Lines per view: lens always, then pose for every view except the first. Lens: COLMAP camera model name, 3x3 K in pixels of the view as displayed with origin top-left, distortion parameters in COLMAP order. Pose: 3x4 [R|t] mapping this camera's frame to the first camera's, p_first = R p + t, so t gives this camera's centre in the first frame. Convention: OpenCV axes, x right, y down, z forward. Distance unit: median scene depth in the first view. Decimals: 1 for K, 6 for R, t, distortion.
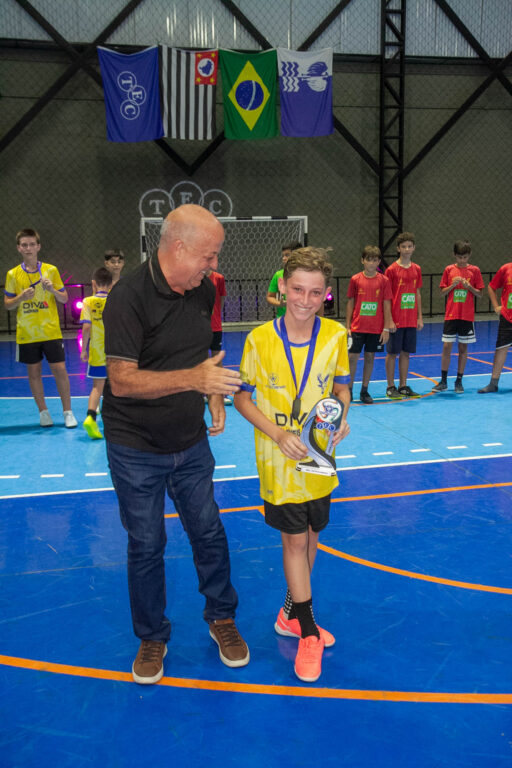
lens RADIAL K [[808.2, 0, 253.5], [0, 808.2, 385.3], [0, 0, 1]] dist [0.023660, 0.032488]
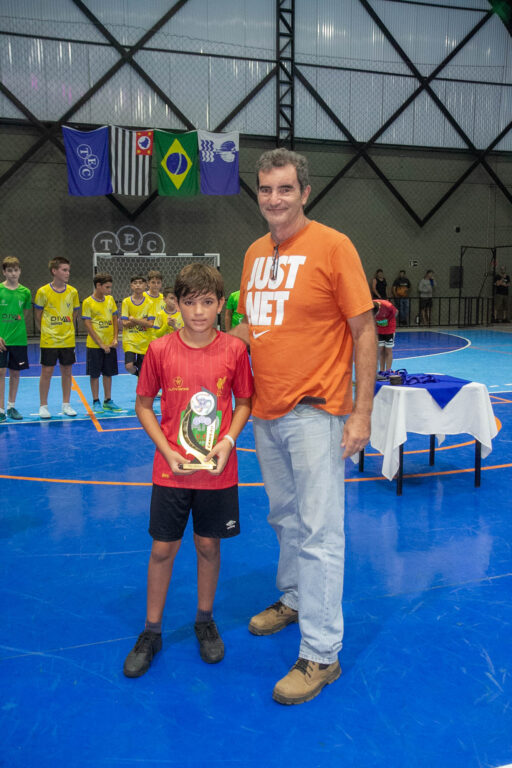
lens RADIAL K [[711.6, 0, 259.8], [0, 711.6, 391.7], [0, 0, 1]] dist [-0.082927, 0.172518]
pose [[0.995336, 0.000388, 0.096466, 0.018679], [0.001021, 0.999894, -0.014554, 0.035745], [-0.096461, 0.014584, 0.995230, -0.167065]]
